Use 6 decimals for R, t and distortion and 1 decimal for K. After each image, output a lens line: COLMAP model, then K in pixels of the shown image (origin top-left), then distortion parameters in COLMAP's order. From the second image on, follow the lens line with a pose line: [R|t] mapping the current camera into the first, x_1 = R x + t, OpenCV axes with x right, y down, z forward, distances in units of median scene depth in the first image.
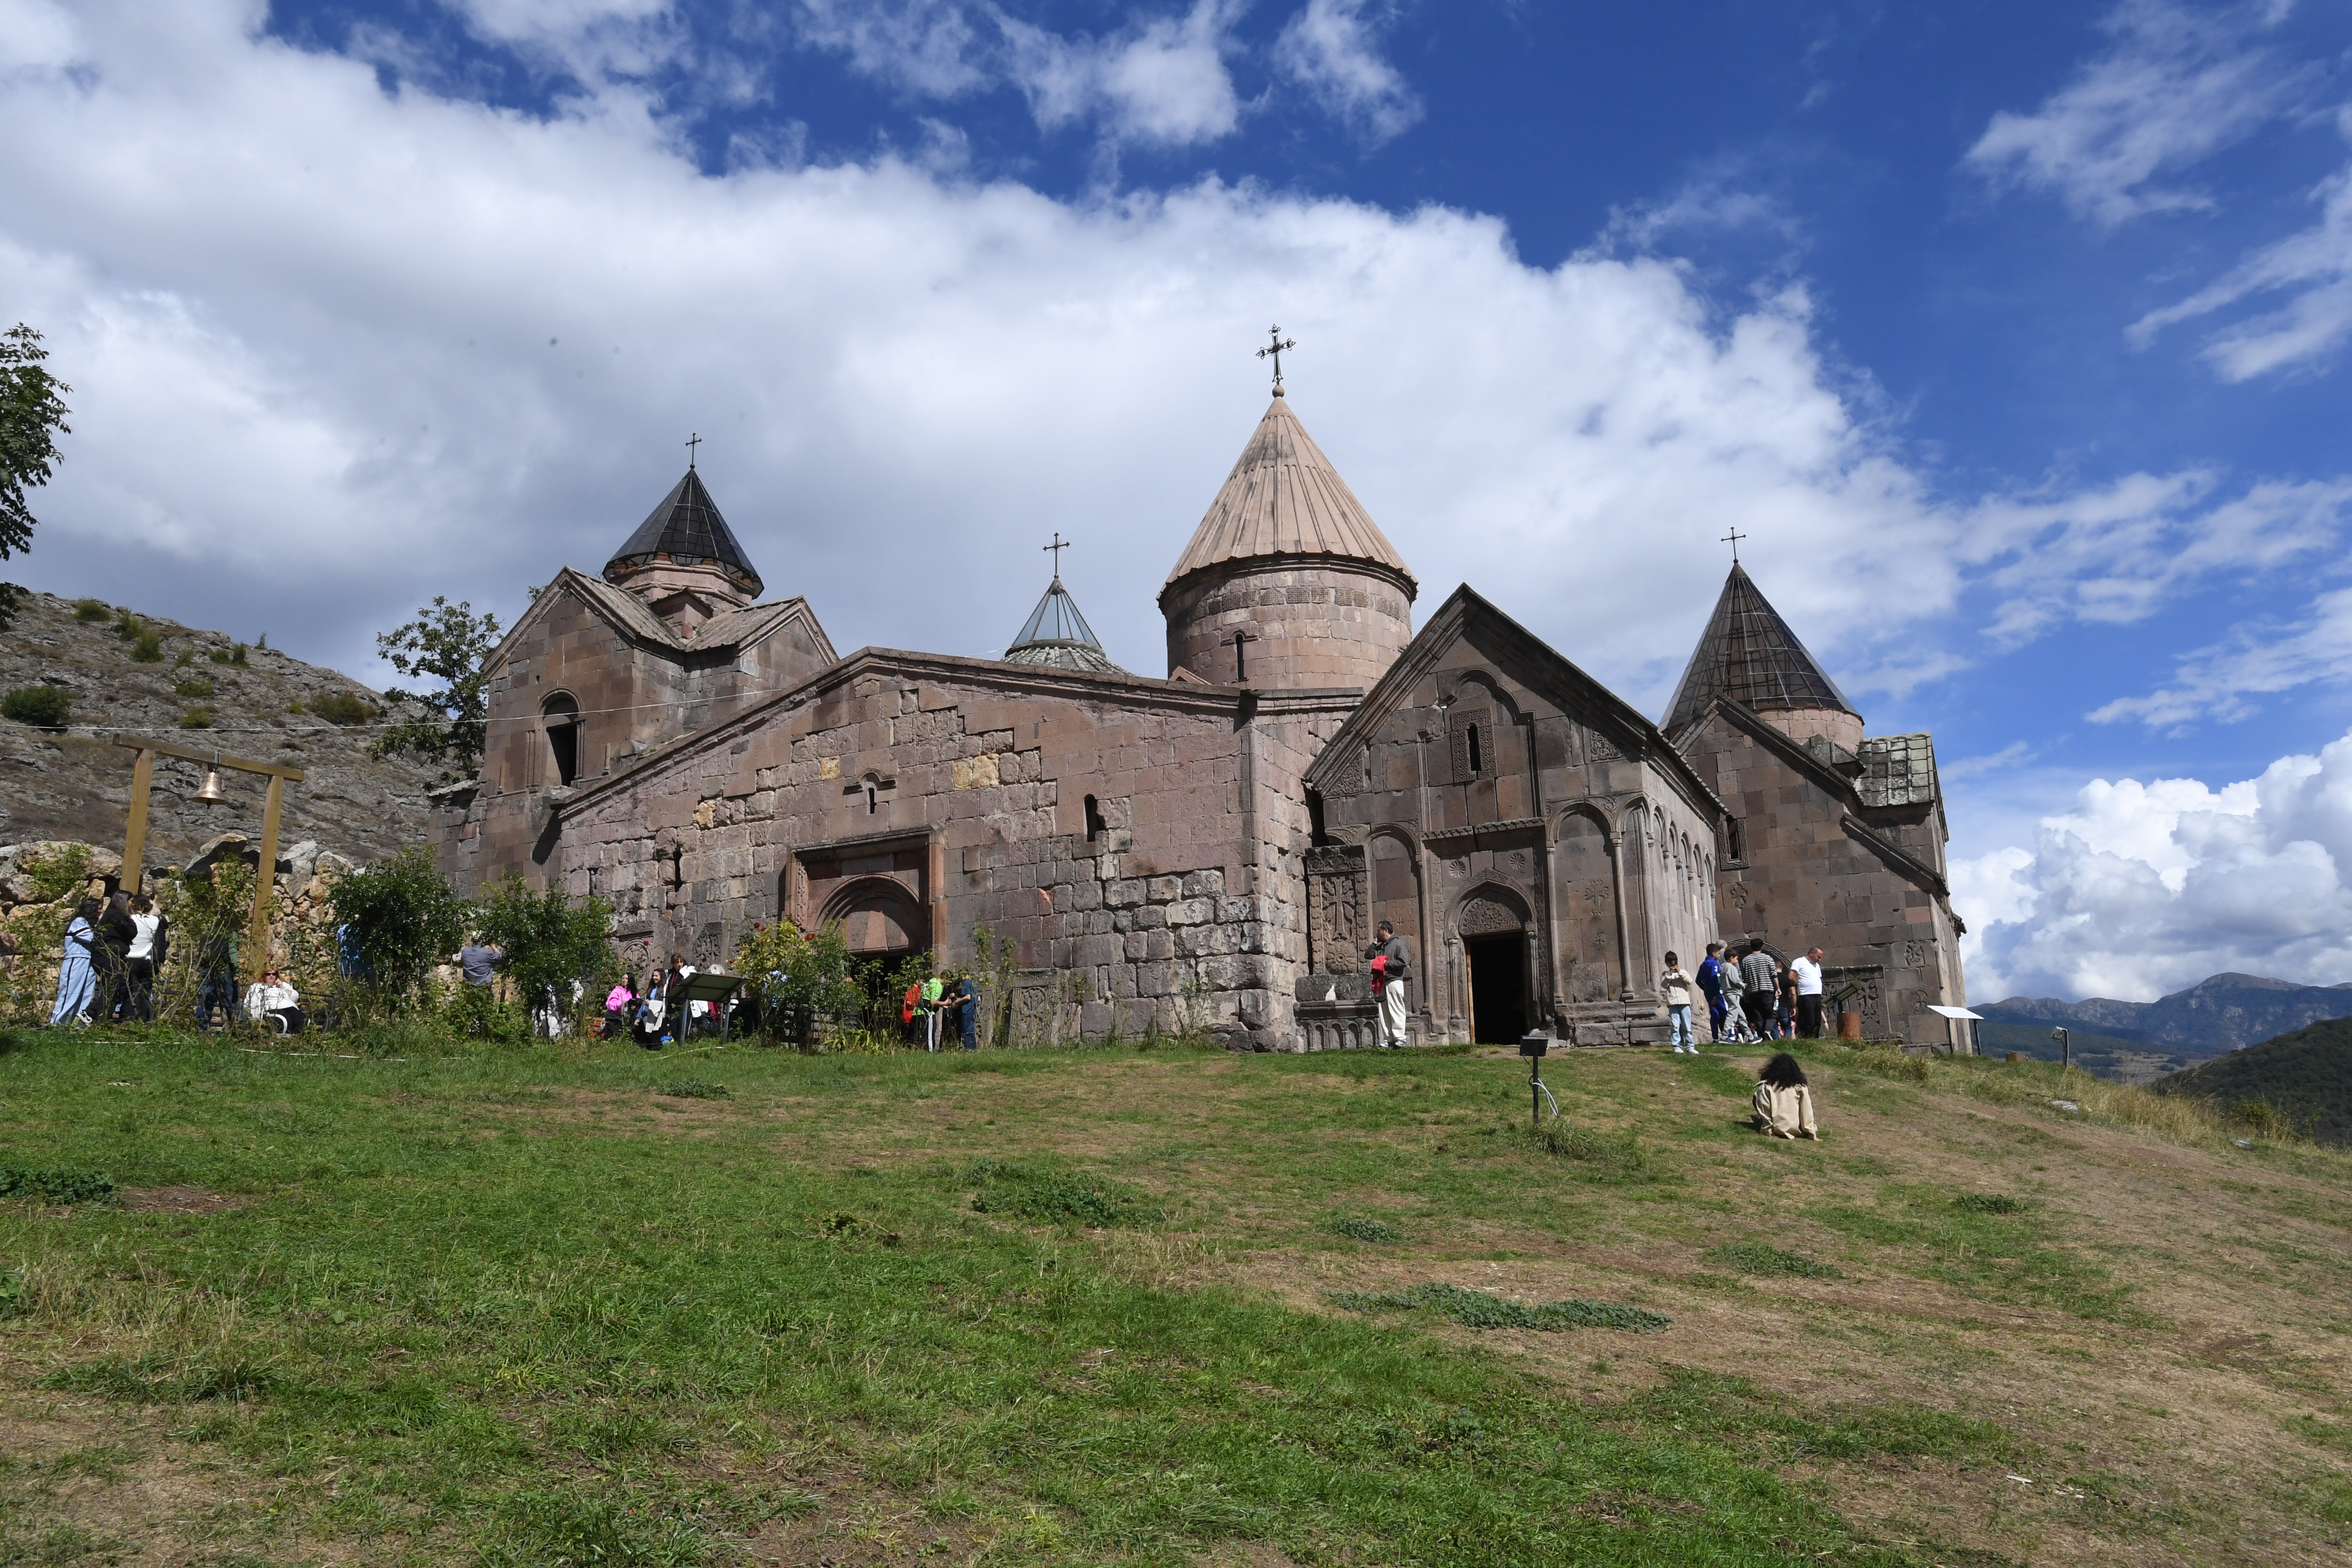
lens RADIAL K [[1633.7, 0, 1176.0], [0, 1633.7, 784.0], [0, 0, 1]] dist [-0.021242, 0.003245]
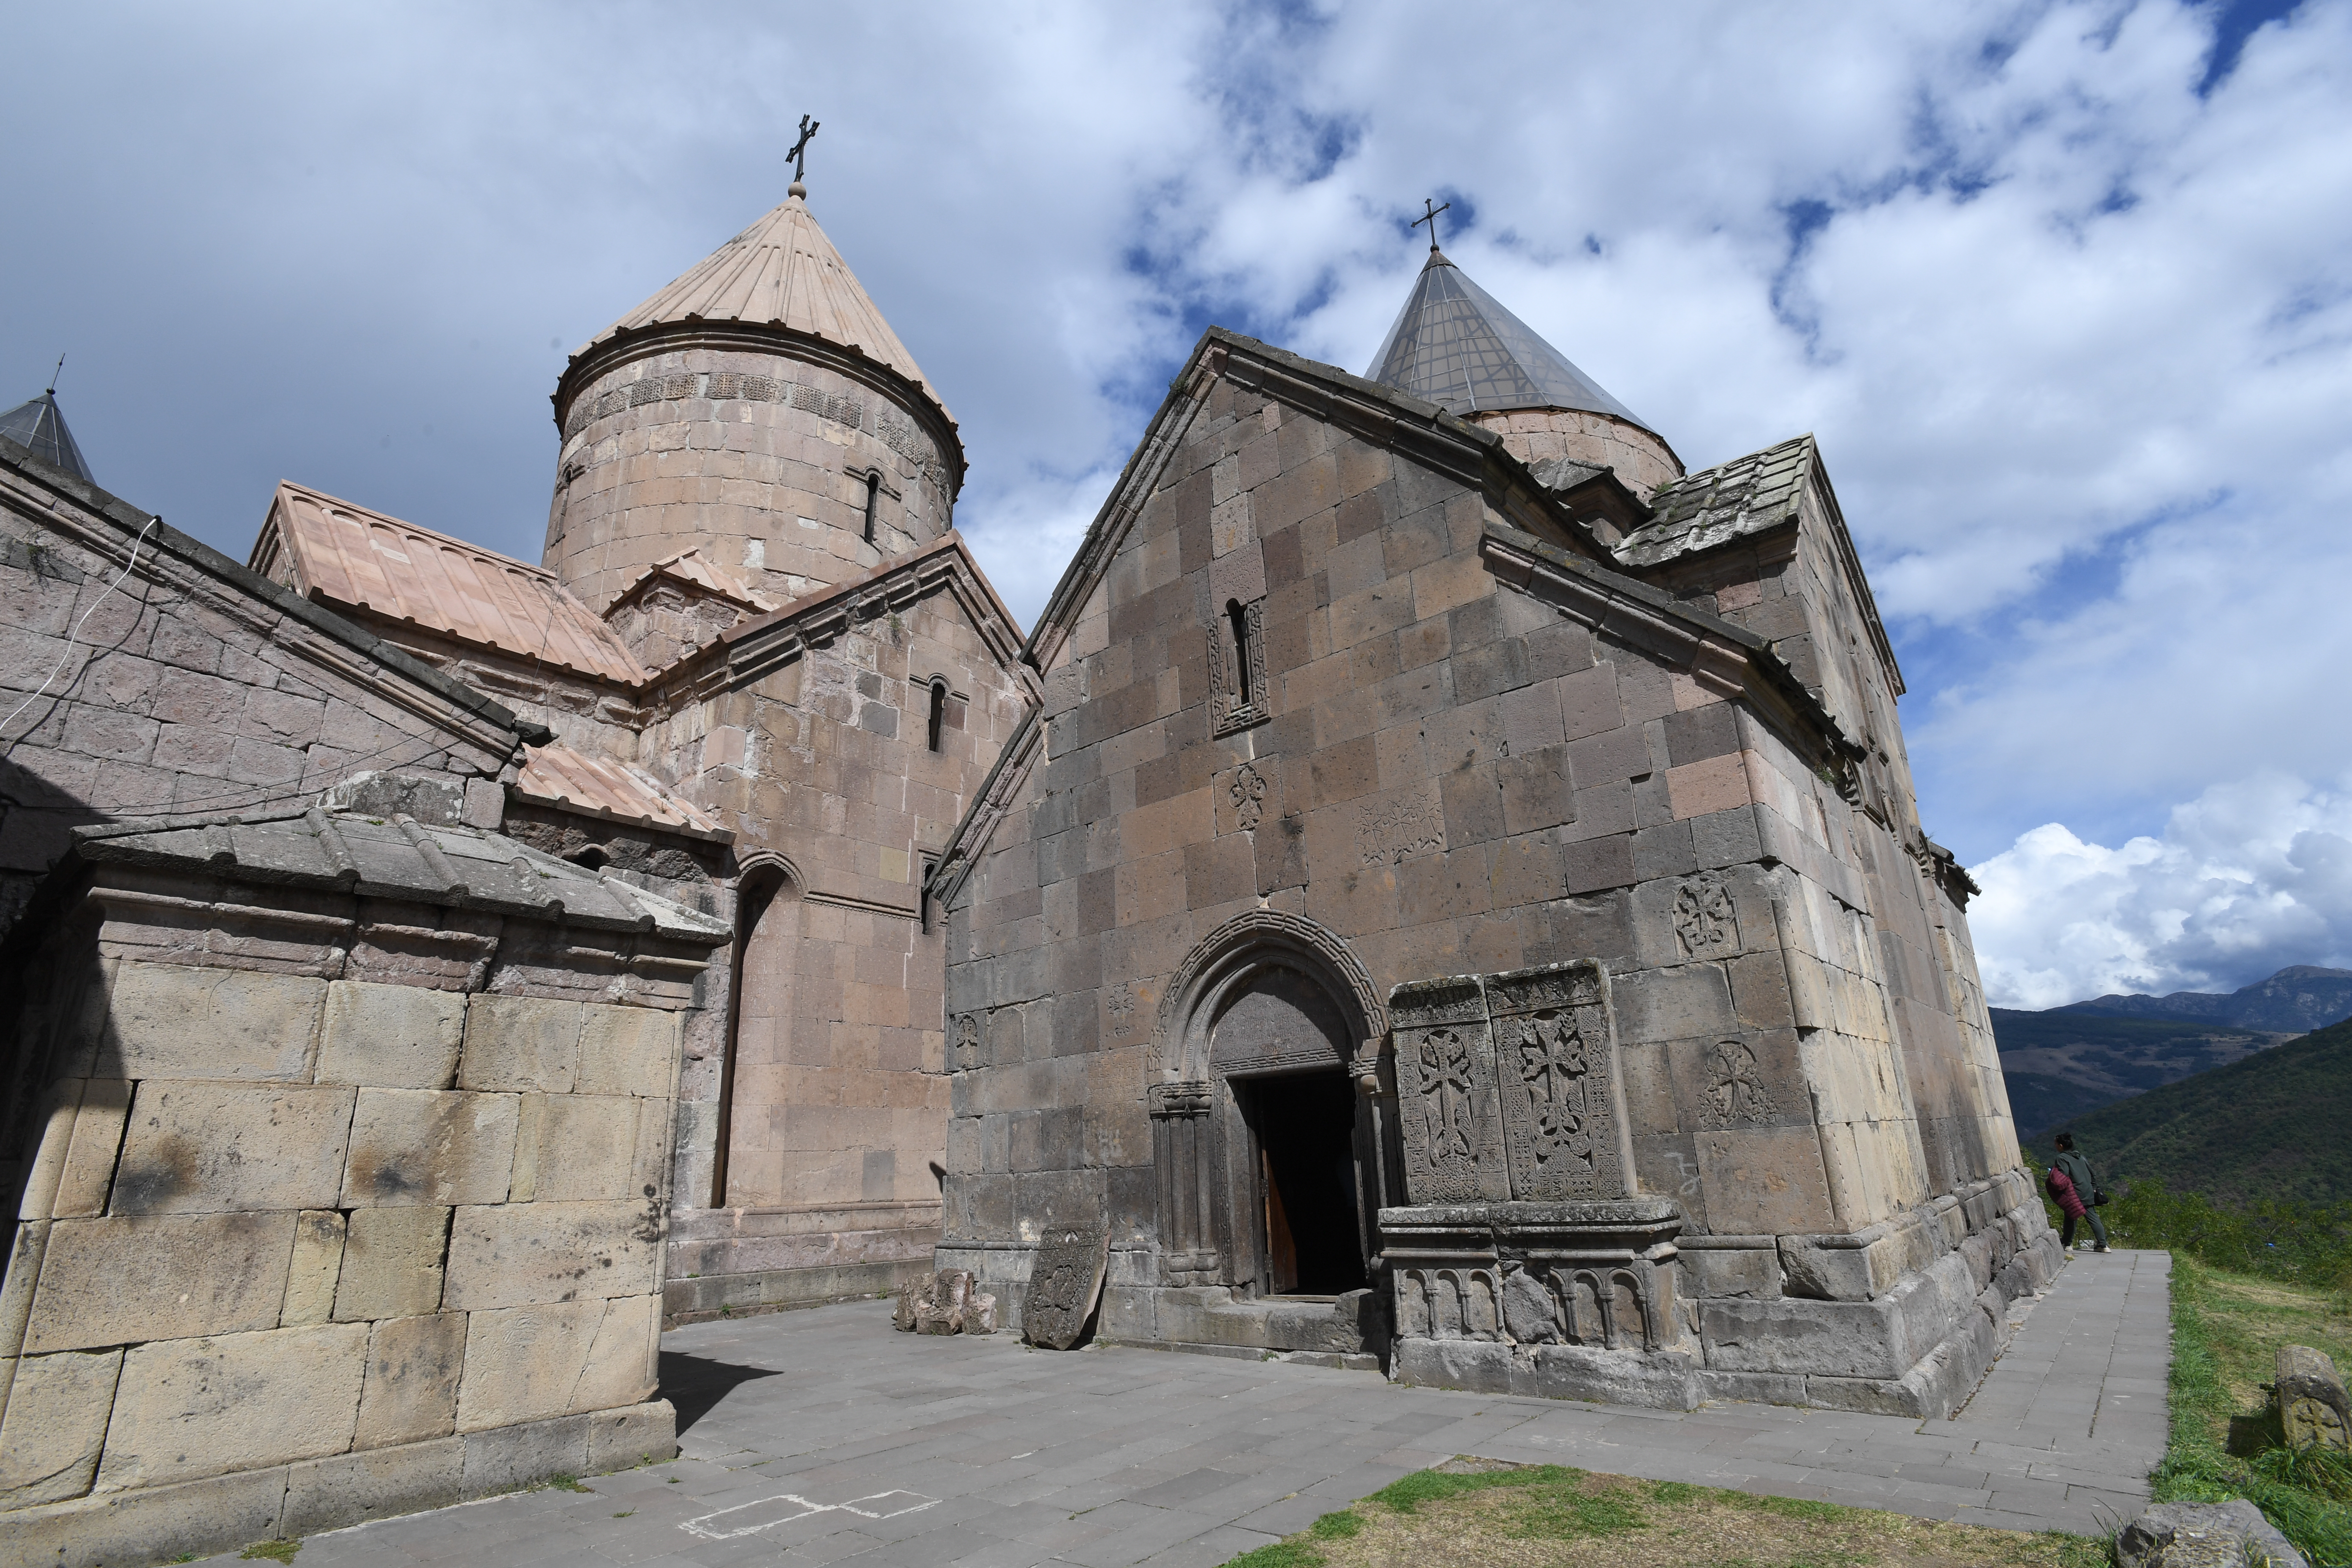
lens RADIAL K [[1148.5, 0, 1176.0], [0, 1148.5, 784.0], [0, 0, 1]] dist [-0.077027, 0.037615]
pose [[0.974653, -0.082257, -0.208053, 0.565375], [0.063919, 0.993576, -0.093387, 0.130944], [0.214398, 0.077721, 0.973649, 1.088181]]
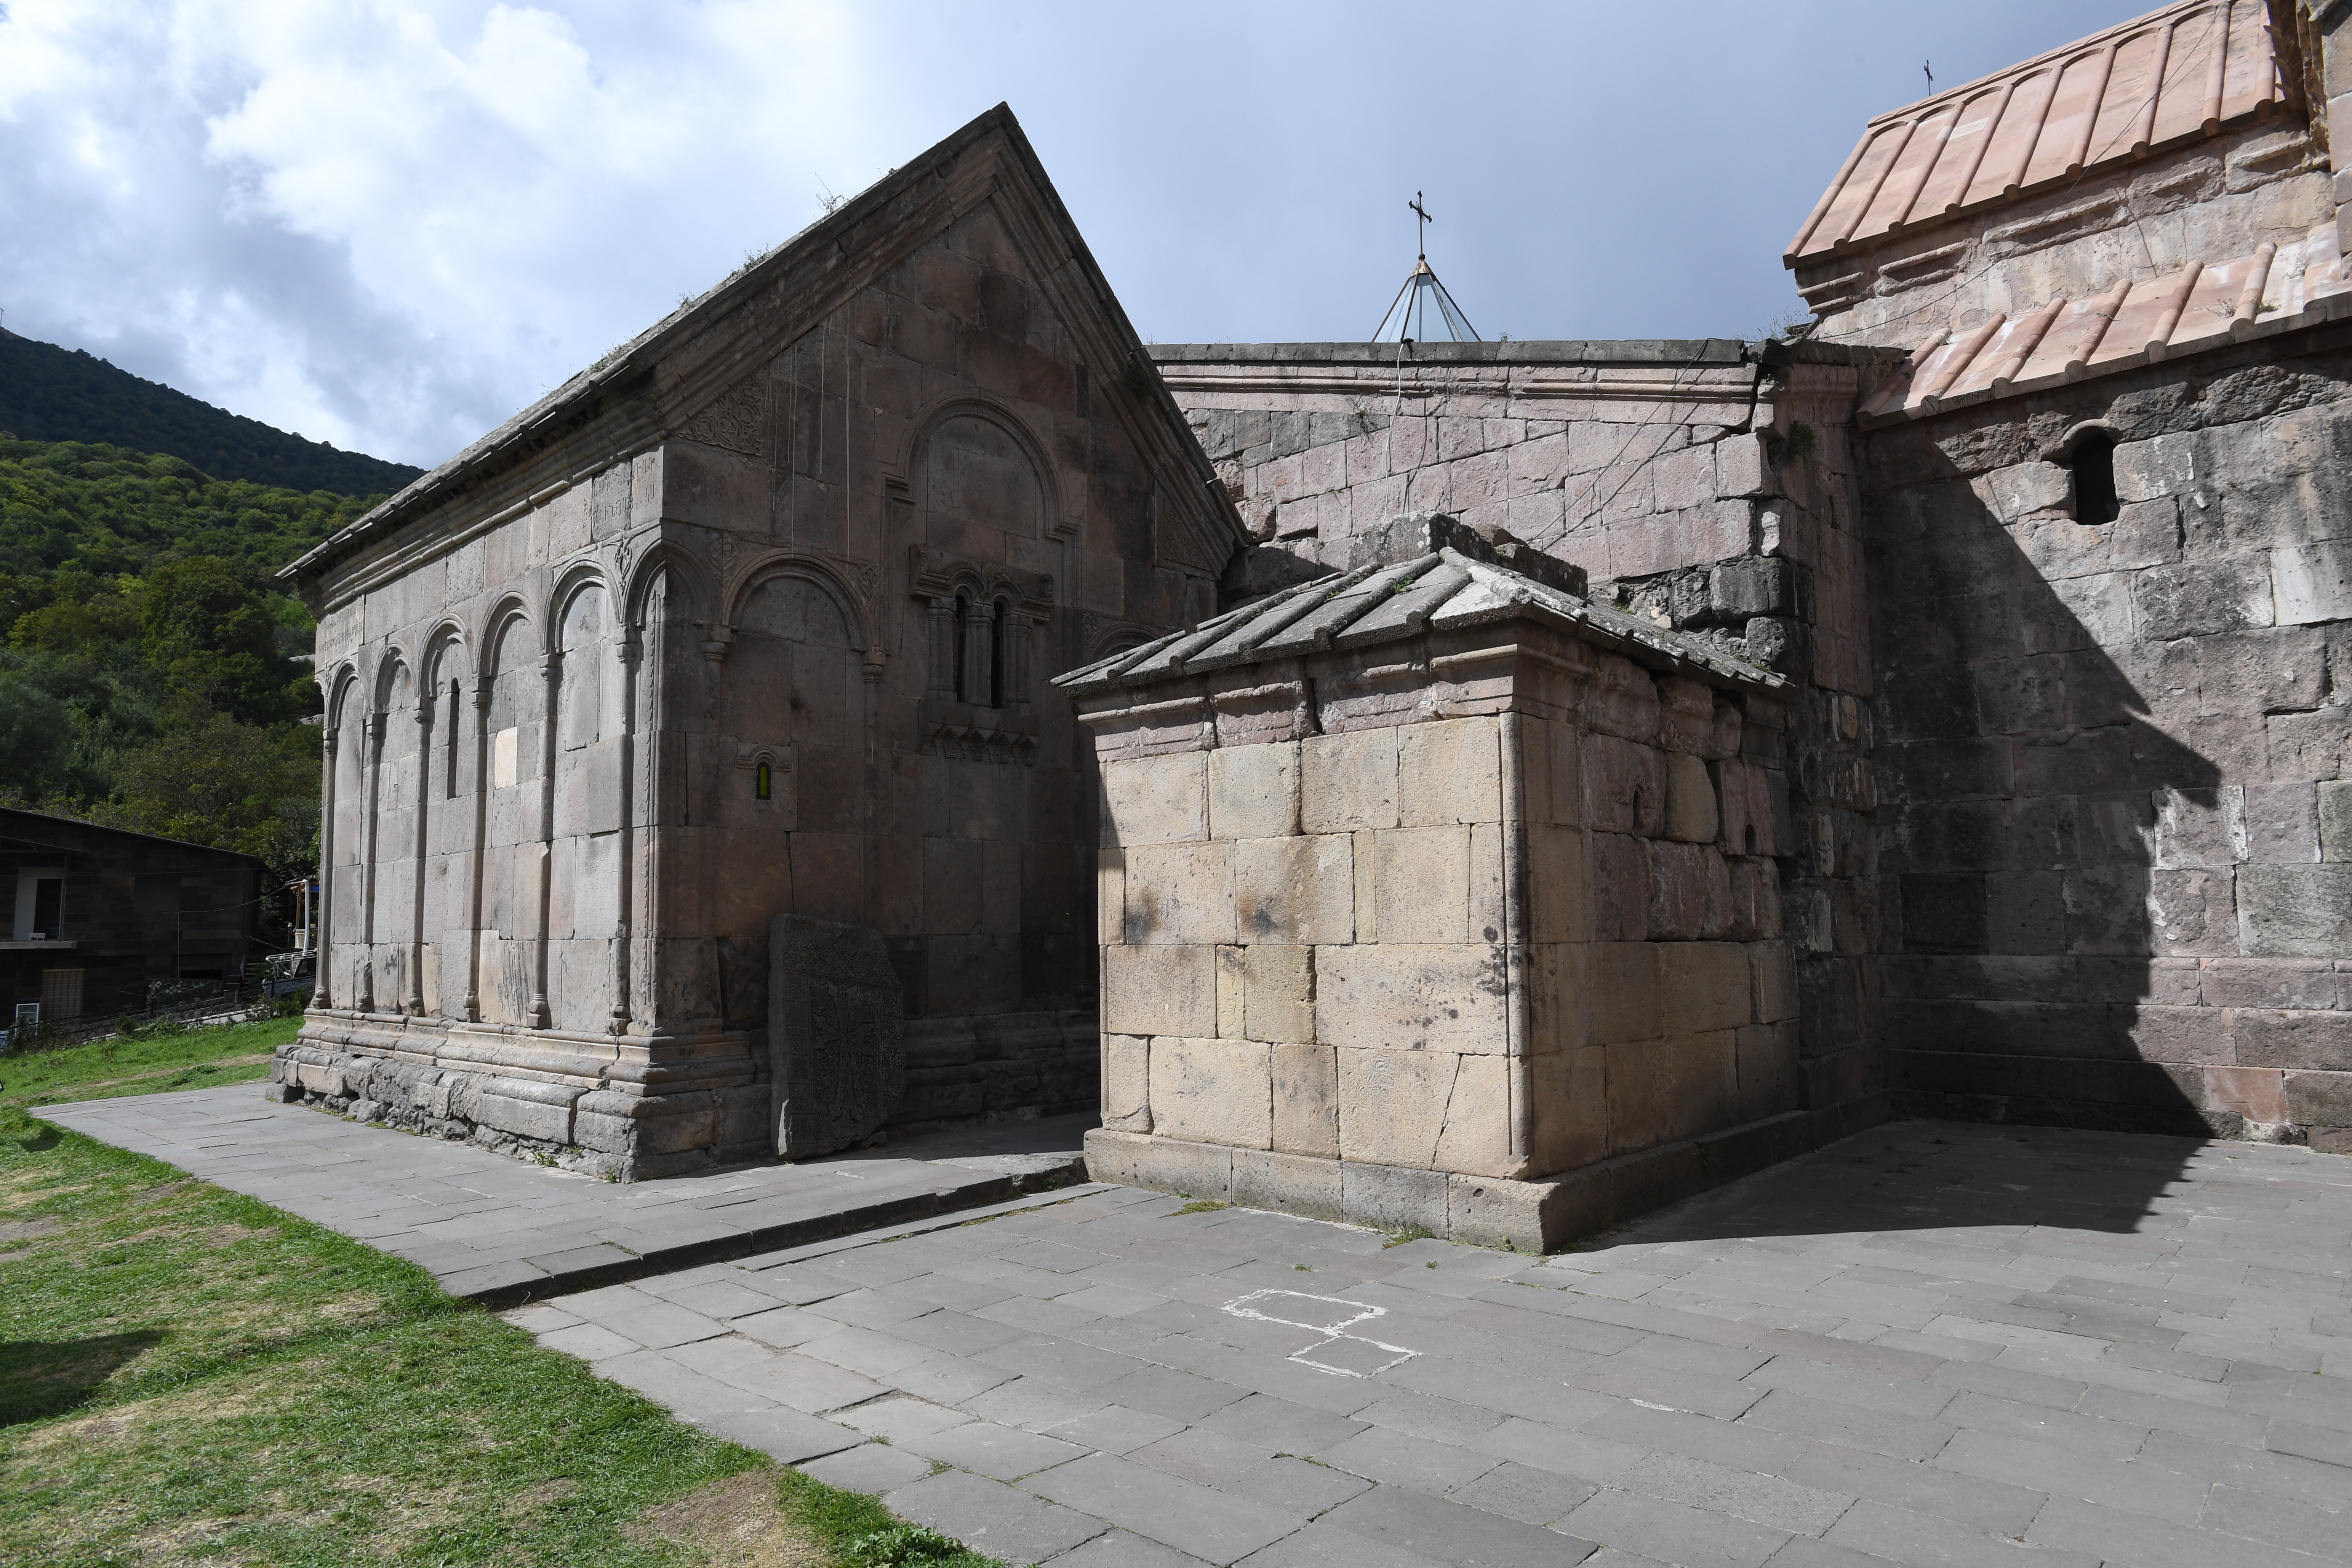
lens RADIAL K [[1391.5, 0, 1176.0], [0, 1391.5, 784.0], [0, 0, 1]] dist [-0.049796, 0.048712]
pose [[-0.266564, -0.074136, -0.960962, 0.647680], [0.239036, 0.960802, -0.140431, 0.183680], [0.933705, -0.267138, -0.238394, 1.318966]]
